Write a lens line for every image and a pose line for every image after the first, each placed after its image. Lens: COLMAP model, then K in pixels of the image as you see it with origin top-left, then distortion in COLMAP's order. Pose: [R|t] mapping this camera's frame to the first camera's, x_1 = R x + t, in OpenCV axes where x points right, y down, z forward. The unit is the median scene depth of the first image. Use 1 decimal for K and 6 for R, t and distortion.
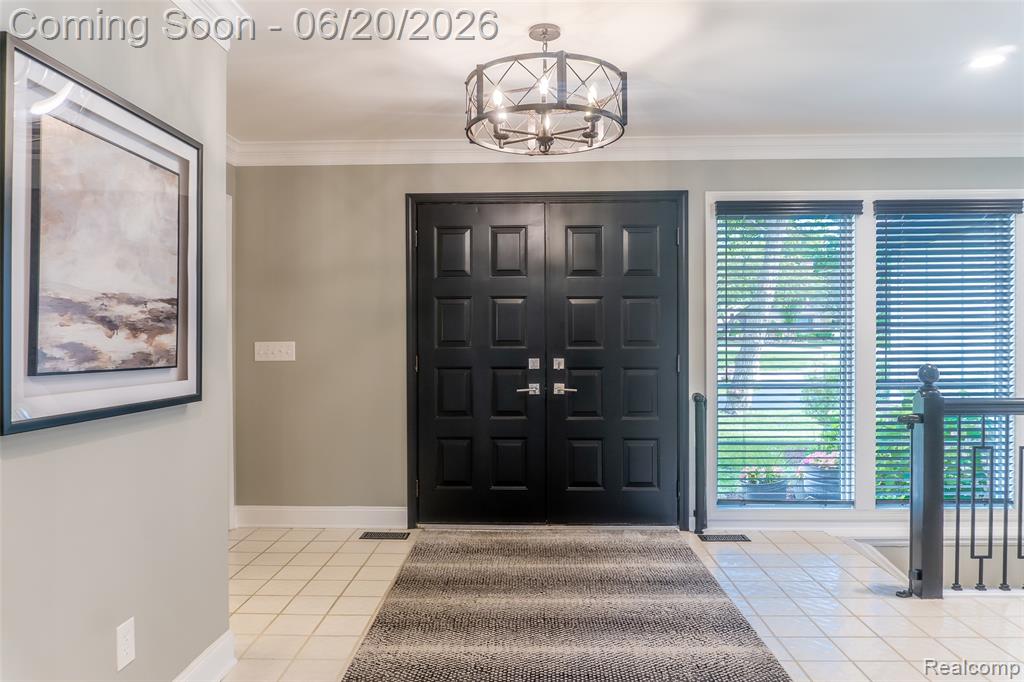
lens RADIAL K [[708.6, 0, 505.8], [0, 708.6, 341.8], [0, 0, 1]] dist [-0.018536, -0.001990]
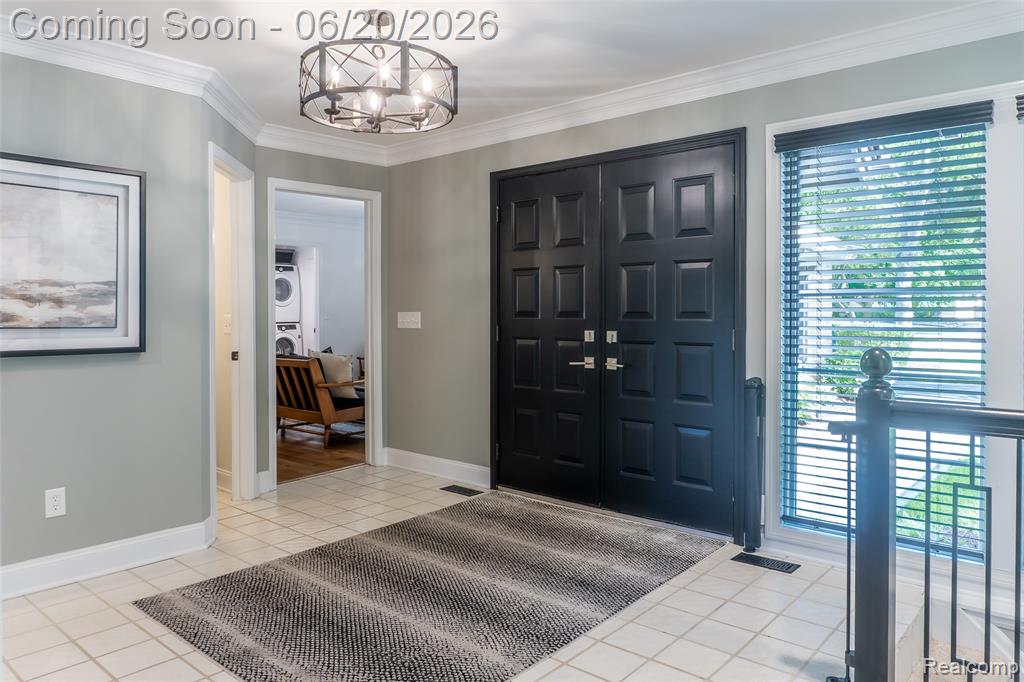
lens RADIAL K [[708.6, 0, 501.3], [0, 708.6, 316.4], [0, 0, 1]] dist [-0.018536, -0.001990]
pose [[0.767813, 0.006246, -0.640644, 0.662085], [-0.004611, 0.999980, 0.004223, 0.001374], [0.640657, -0.000288, 0.767827, 0.234688]]
